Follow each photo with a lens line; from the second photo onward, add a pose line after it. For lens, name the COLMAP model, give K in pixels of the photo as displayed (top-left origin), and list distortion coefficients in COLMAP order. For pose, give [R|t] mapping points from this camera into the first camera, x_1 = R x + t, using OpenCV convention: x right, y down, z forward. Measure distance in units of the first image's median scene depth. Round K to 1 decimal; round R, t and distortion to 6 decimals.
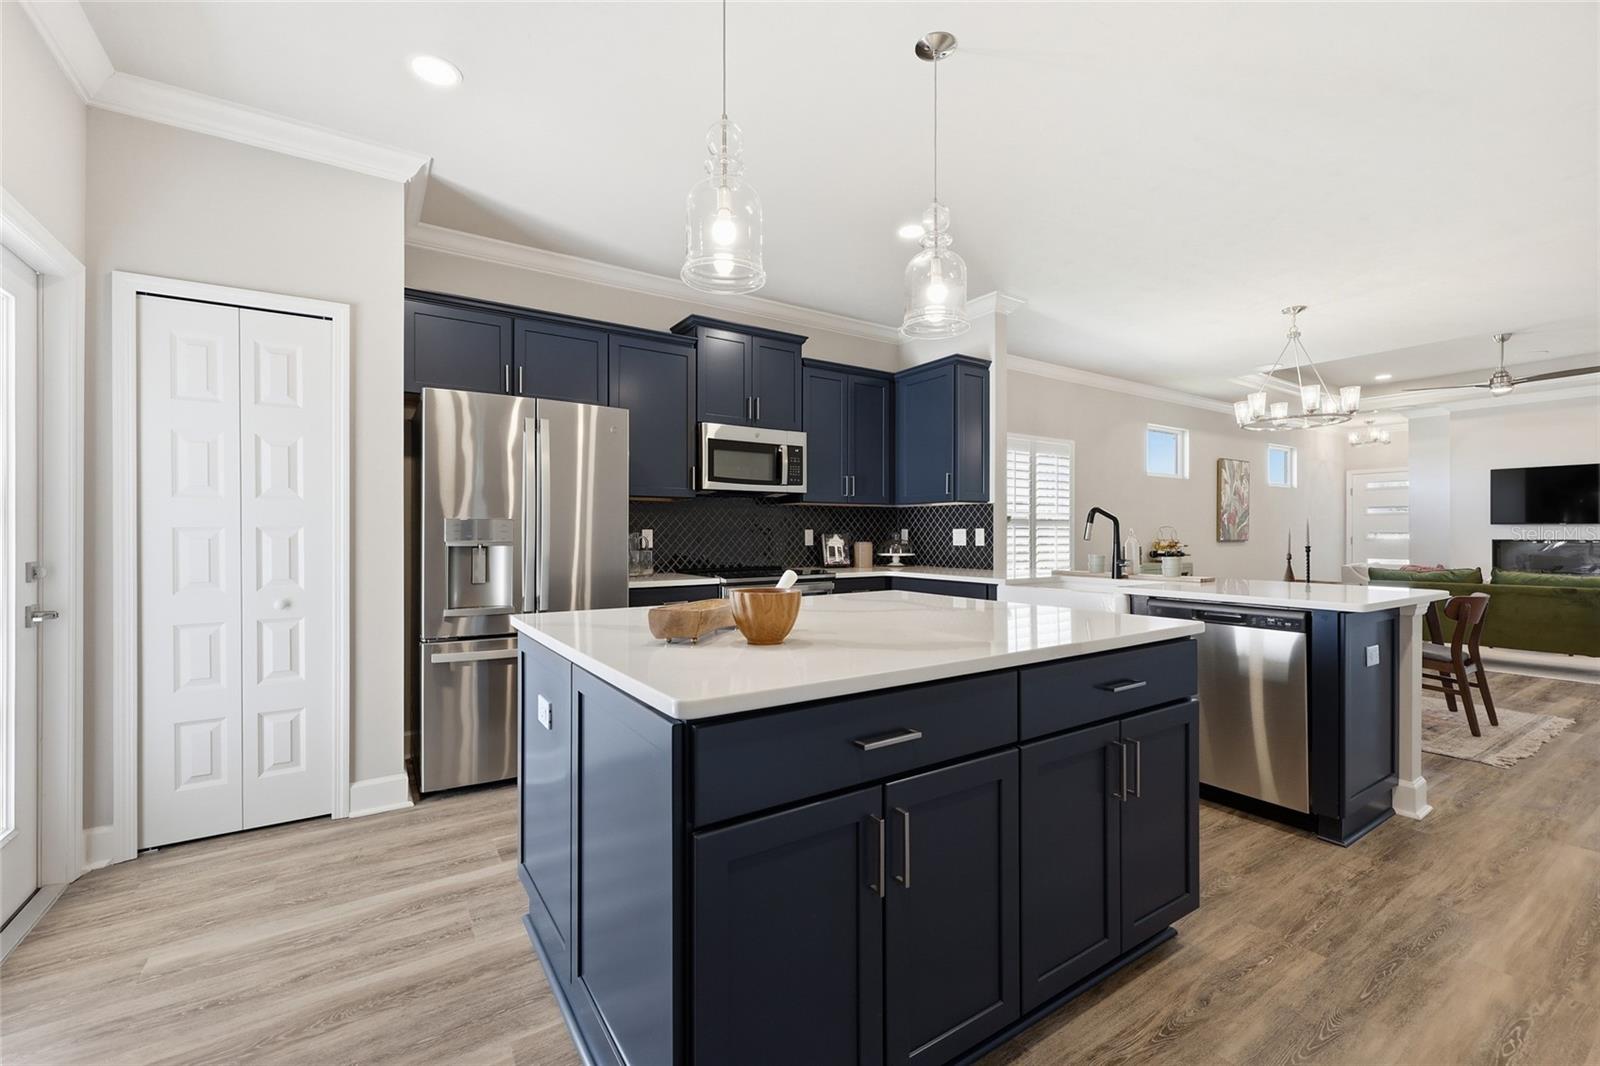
lens RADIAL K [[663.1, 0, 798.3], [0, 663.1, 529.7], [0, 0, 1]] dist [0.001146, 0.000140]
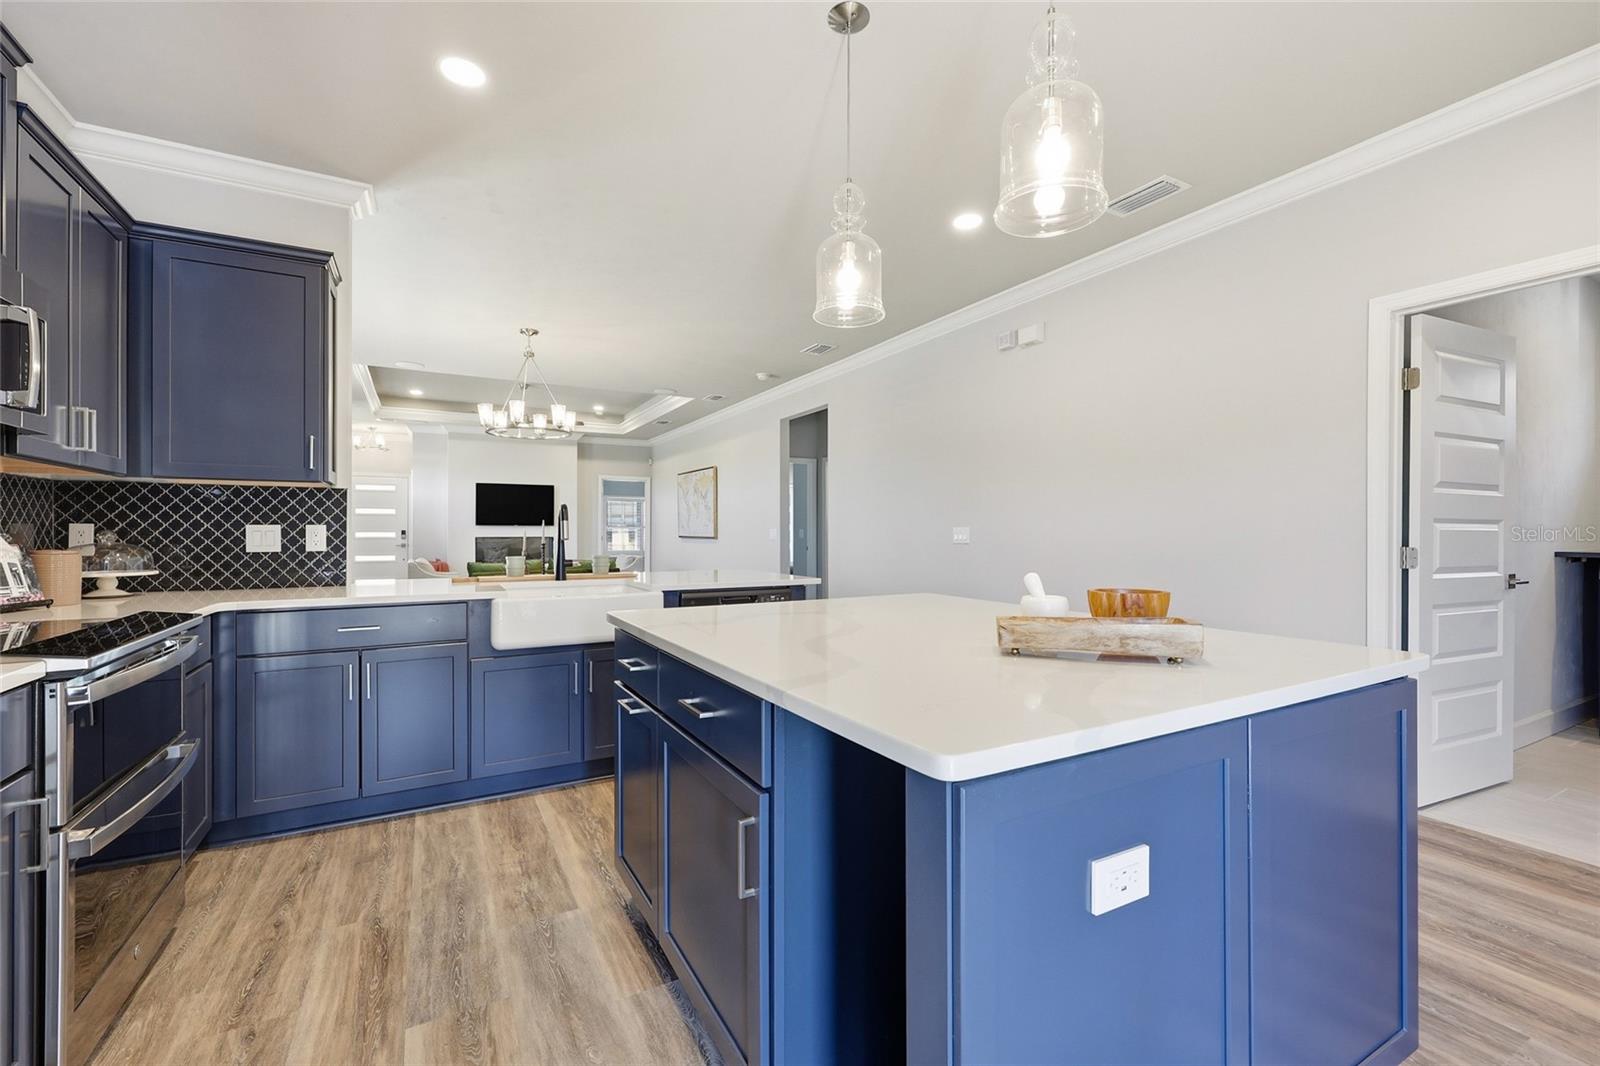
lens RADIAL K [[676.3, 0, 805.1], [0, 676.3, 536.1], [0, 0, 1]] dist [0.002218, 0.000361]
pose [[0.067456, -0.006228, 0.997703, -0.360371], [-0.003476, 0.999973, 0.006477, 0.003540], [-0.997716, -0.003905, 0.067433, 0.465394]]
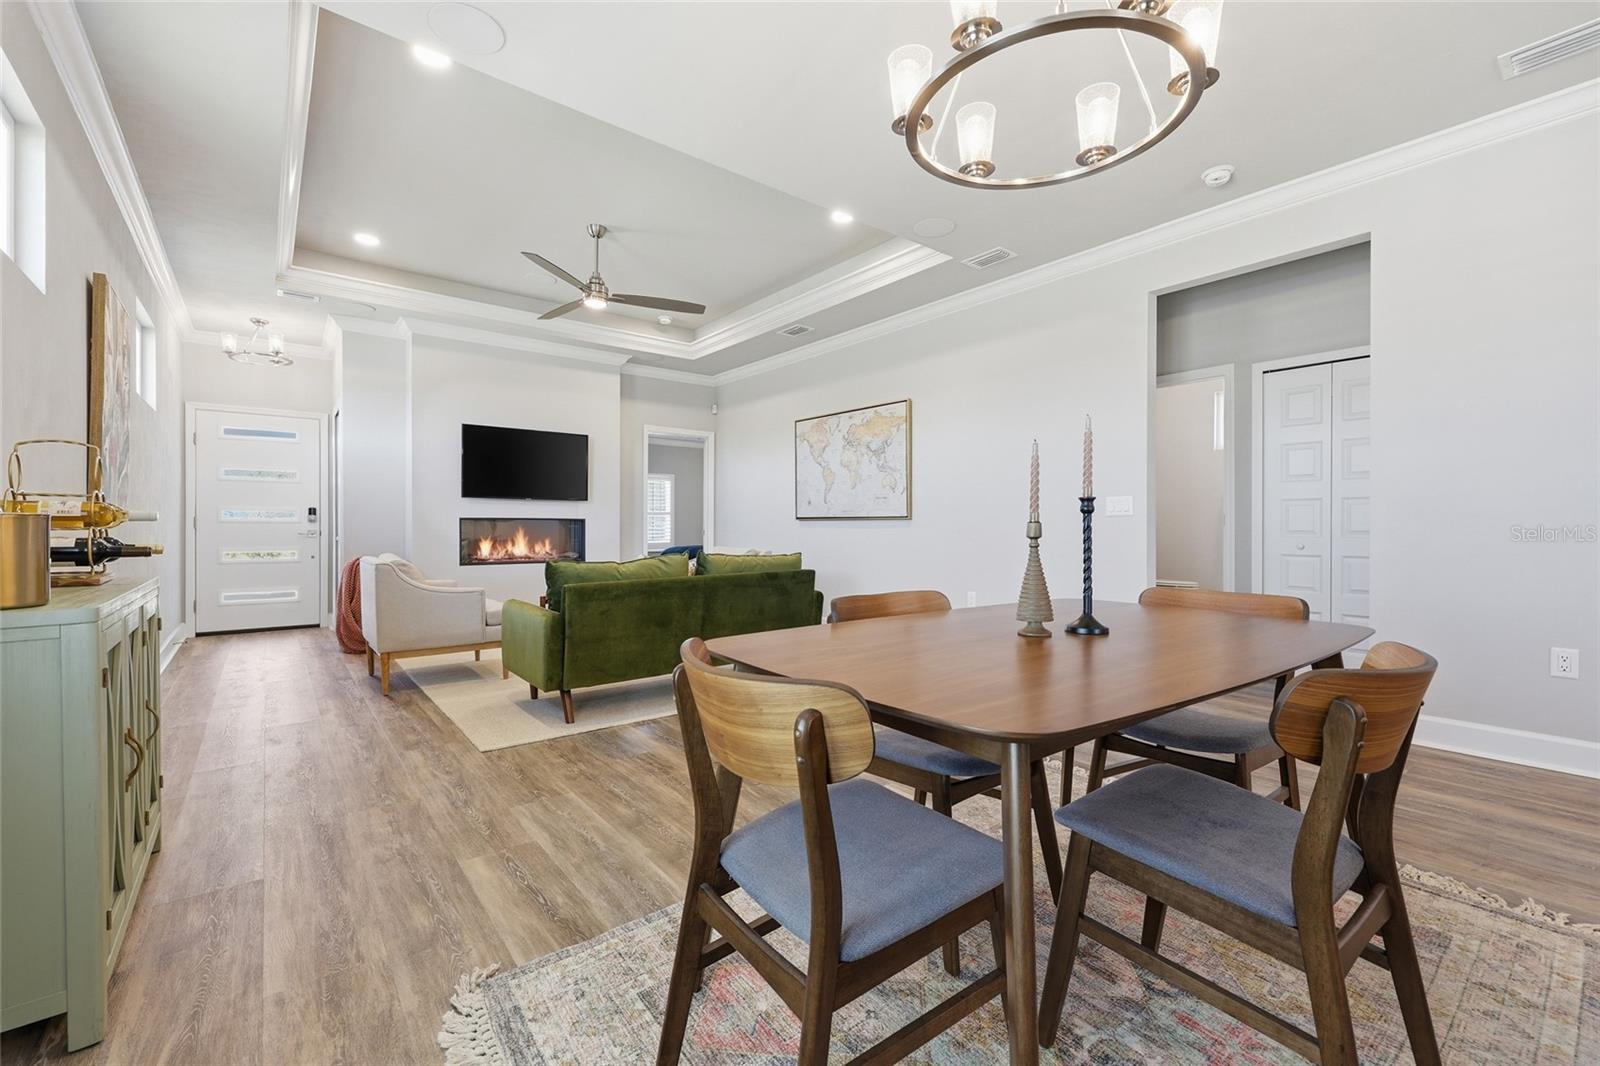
lens RADIAL K [[663.1, 0, 798.3], [0, 663.1, 529.7], [0, 0, 1]] dist [0.001146, 0.000140]
pose [[-0.088494, -0.003274, 0.996071, 0.442386], [-0.007088, 0.999971, 0.002657, 0.040757], [-0.996051, -0.006825, -0.088515, 1.149082]]
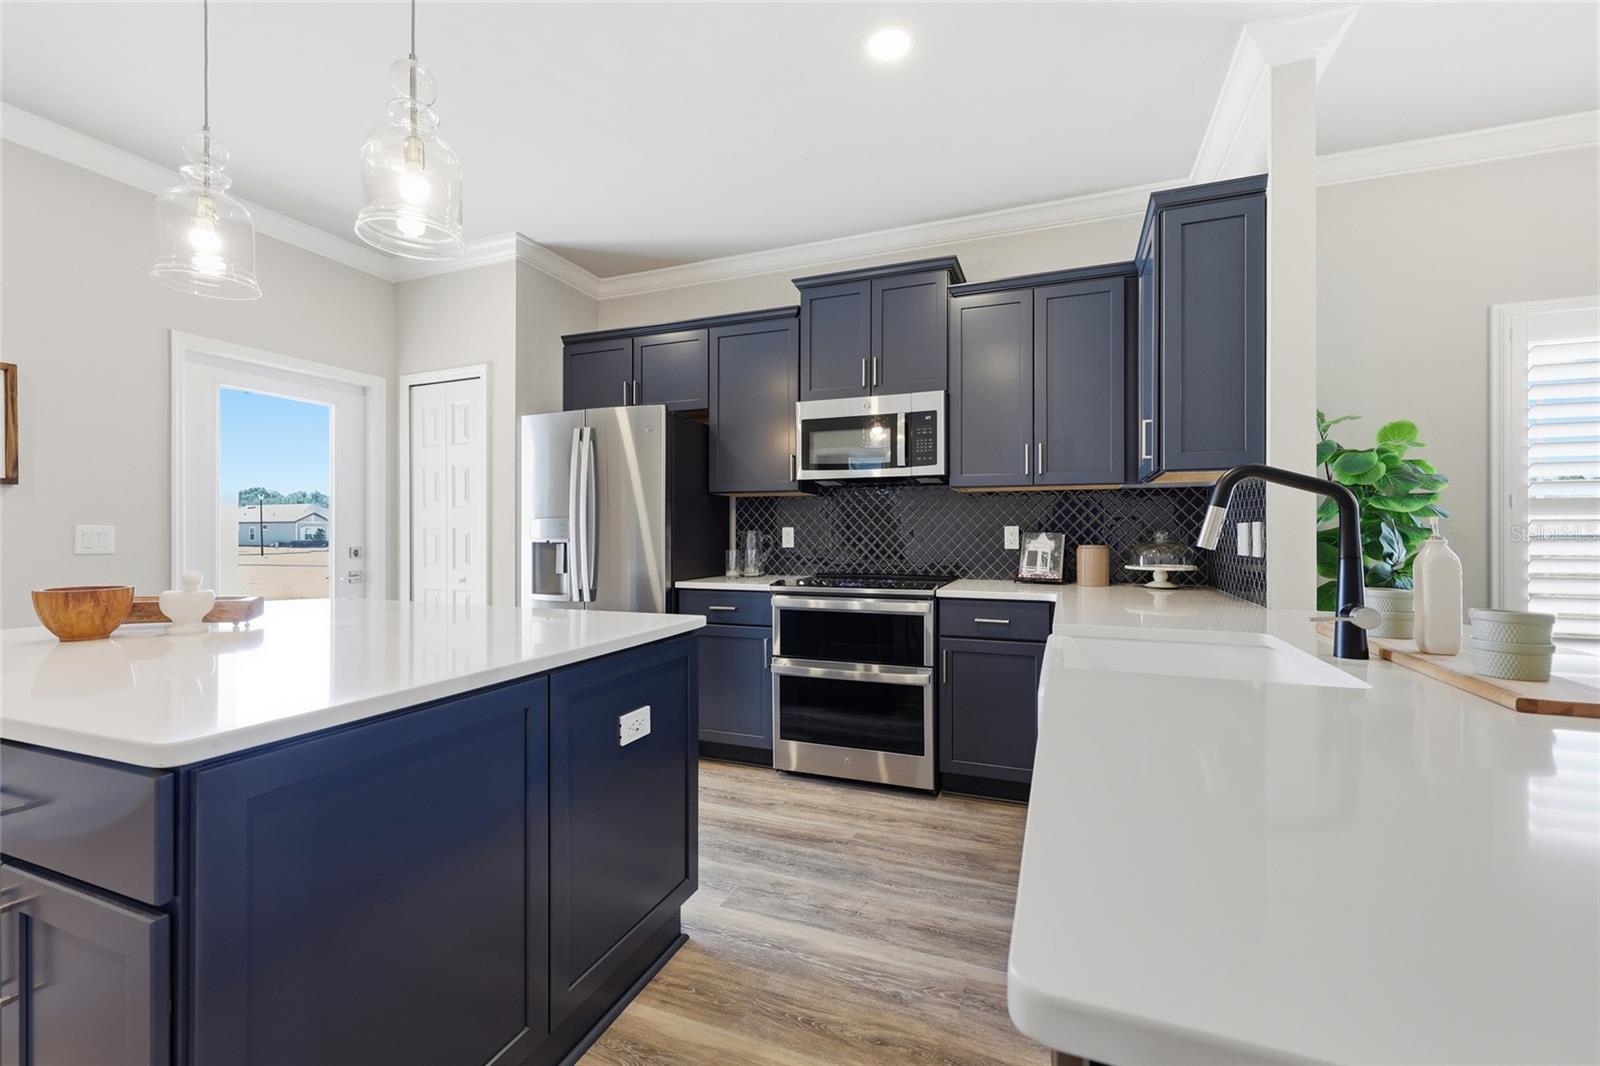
lens RADIAL K [[663.1, 0, 798.3], [0, 663.1, 529.7], [0, 0, 1]] dist [0.001146, 0.000140]
pose [[0.578362, -0.001263, -0.815779, 0.474773], [0.004553, 0.999988, 0.001681, 0.001396], [0.815768, -0.004687, 0.578361, 0.431190]]
